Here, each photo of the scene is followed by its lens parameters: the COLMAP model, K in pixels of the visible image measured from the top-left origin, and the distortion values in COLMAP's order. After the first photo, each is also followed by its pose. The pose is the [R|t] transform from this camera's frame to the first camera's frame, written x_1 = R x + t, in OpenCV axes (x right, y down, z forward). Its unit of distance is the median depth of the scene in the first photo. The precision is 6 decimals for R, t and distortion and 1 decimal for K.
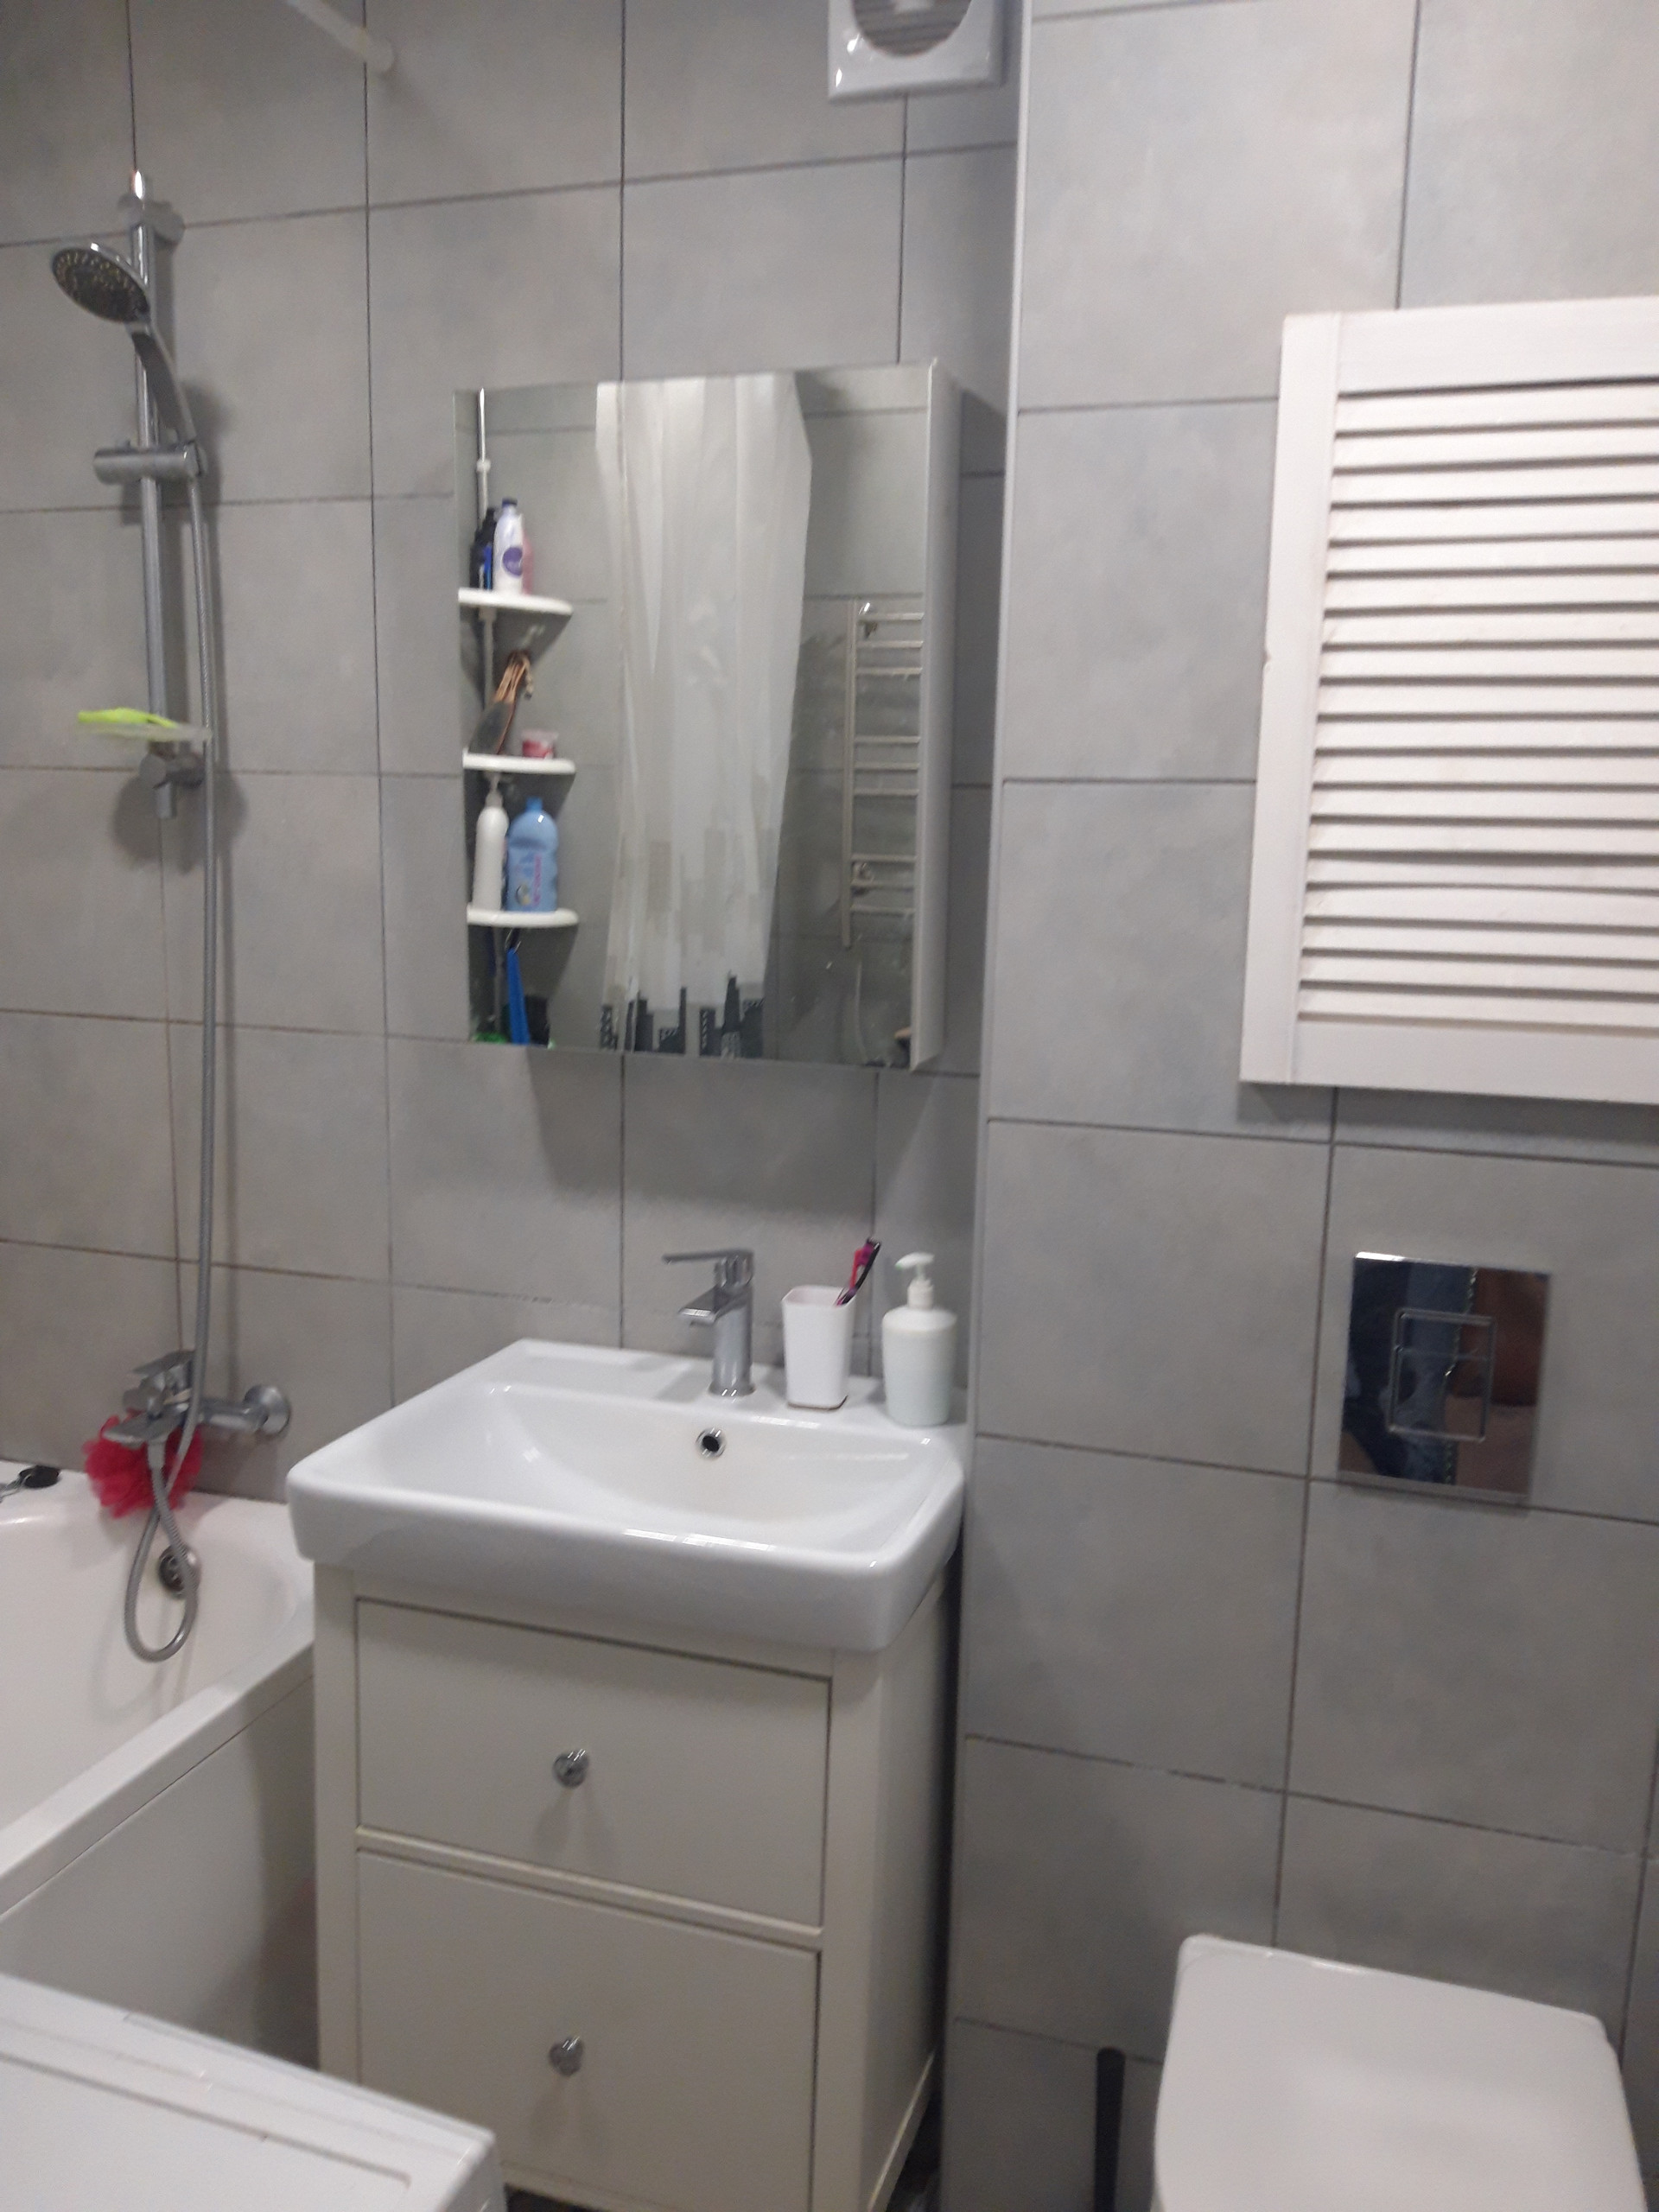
lens RADIAL K [[1699.7, 0, 852.5], [0, 1699.7, 1120.7], [0, 0, 1]] dist [0.084480, -0.151111]
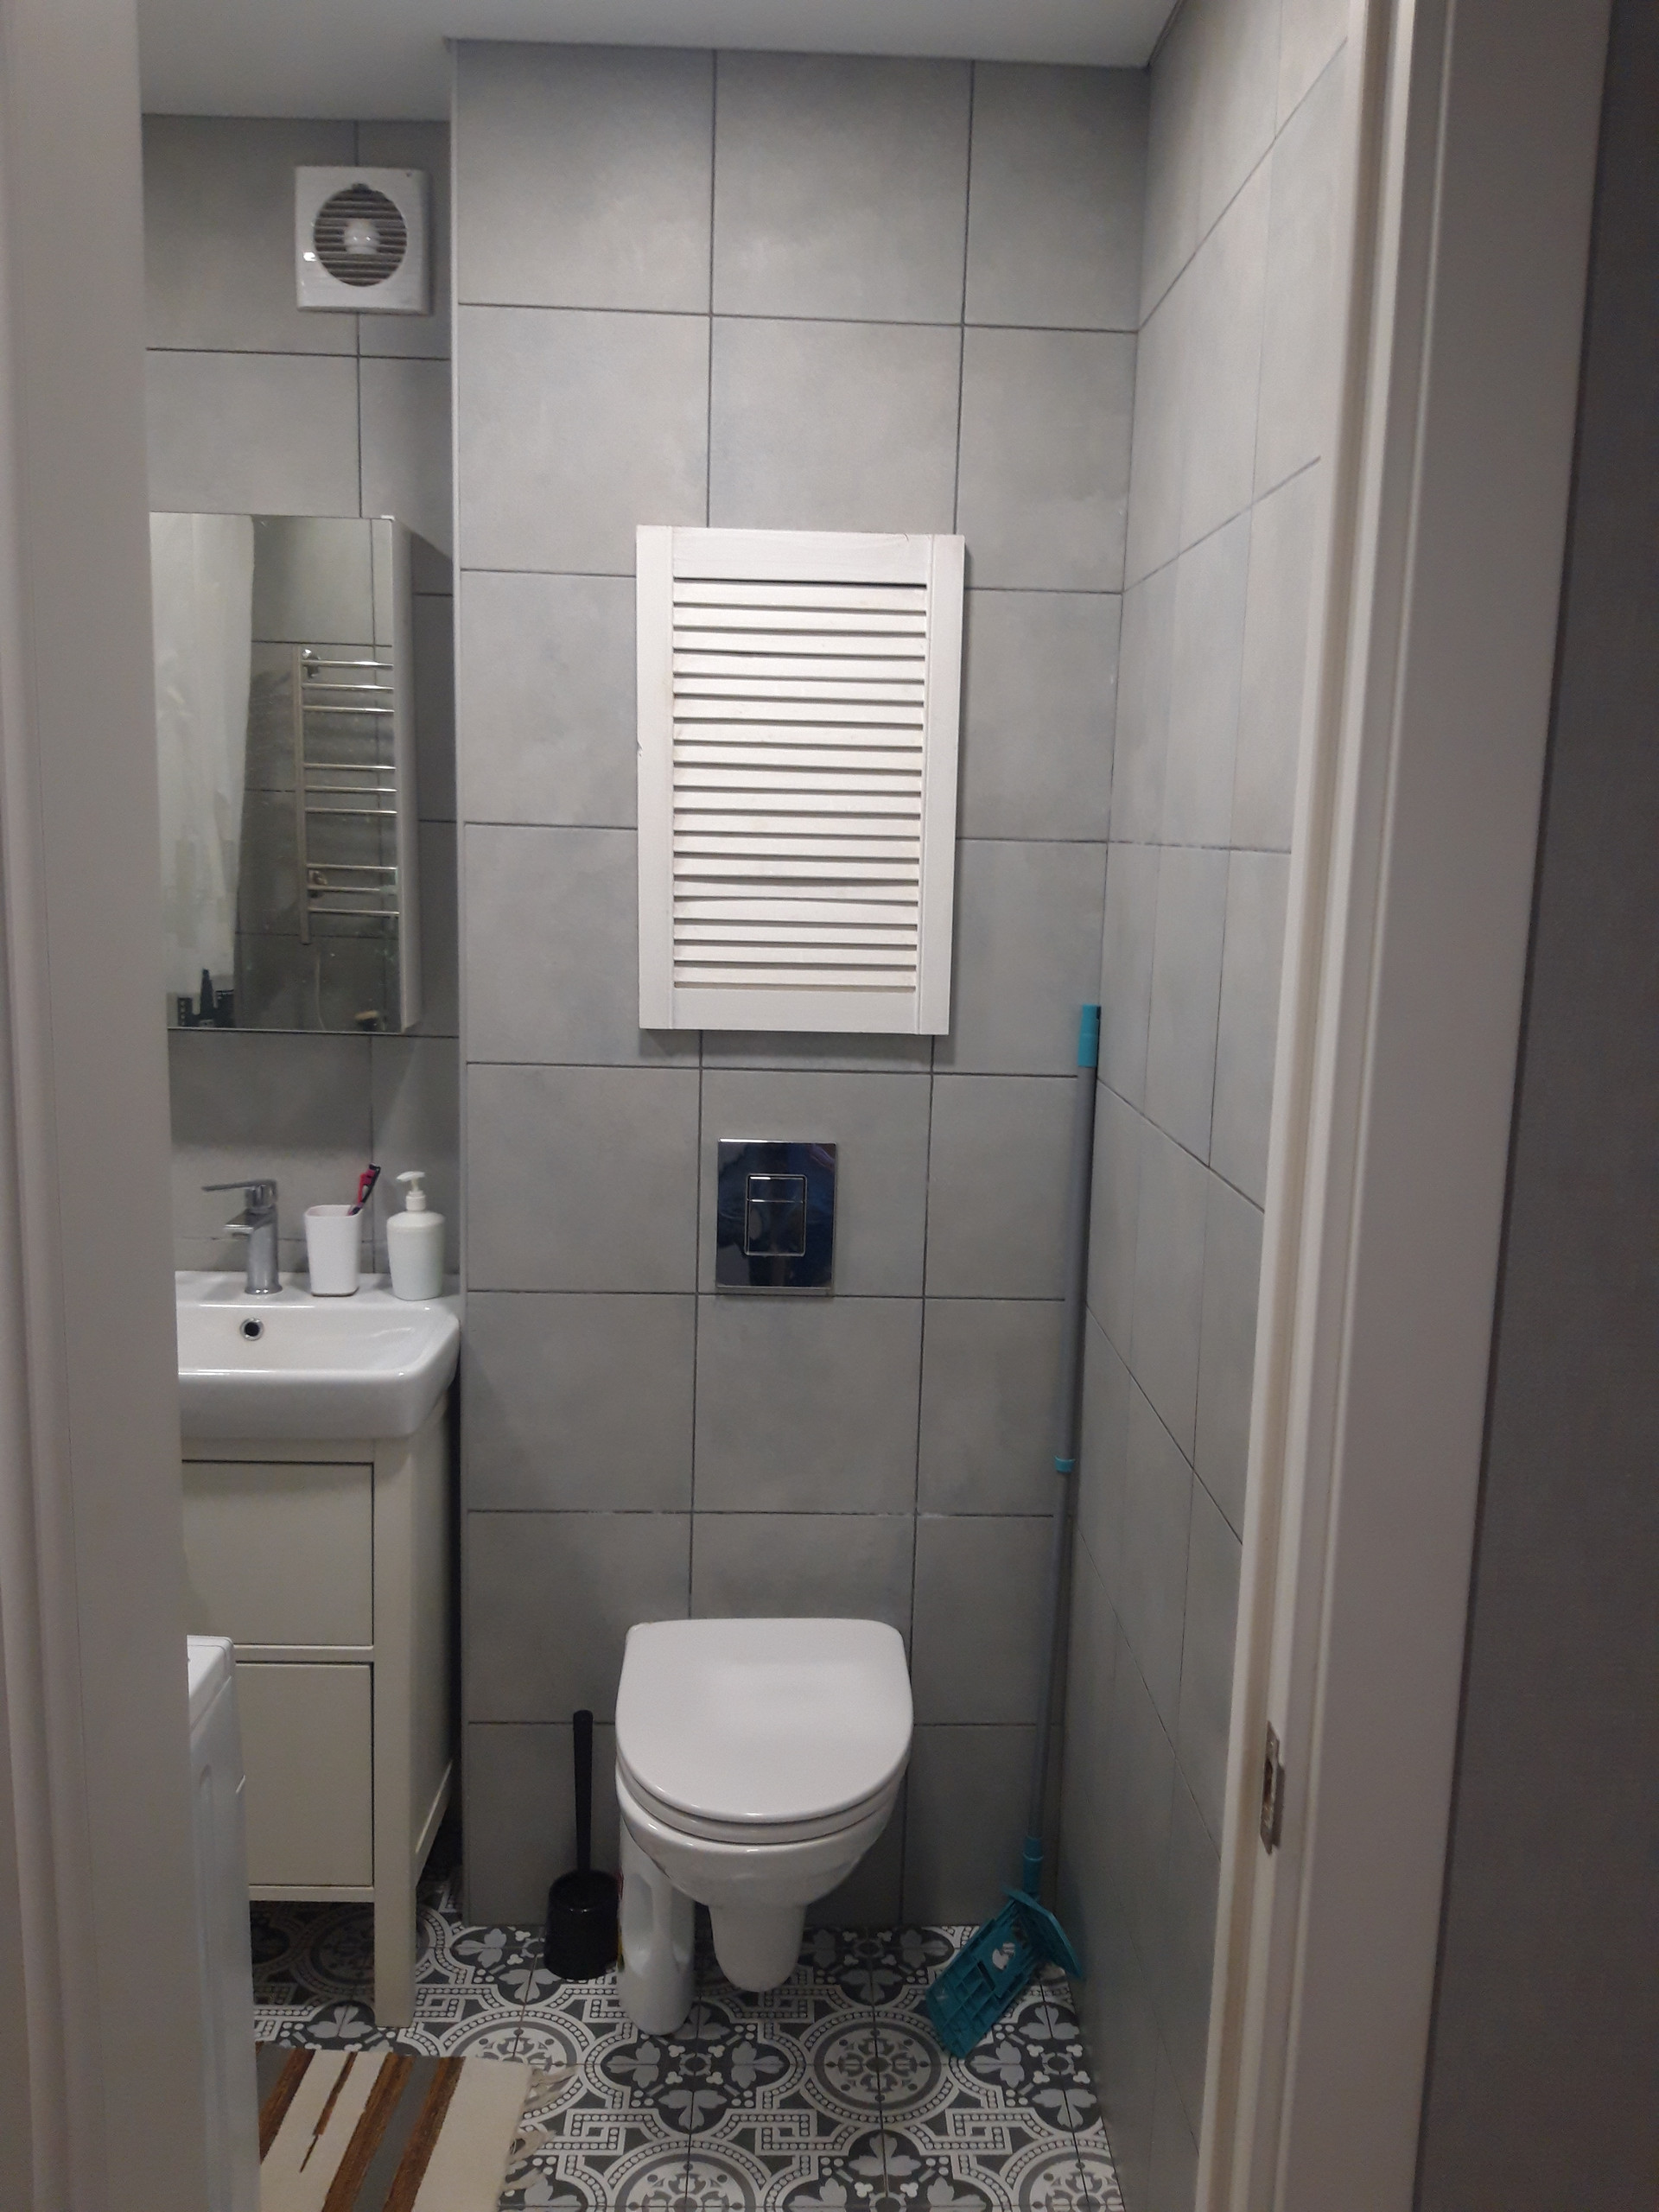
lens RADIAL K [[1699.7, 0, 852.2], [0, 1699.7, 1166.6], [0, 0, 1]] dist [0.084480, -0.151111]
pose [[0.942964, -0.056098, 0.328133, -0.078612], [0.047210, 0.998272, 0.034998, 0.045830], [-0.329529, -0.017510, 0.943983, -0.398081]]
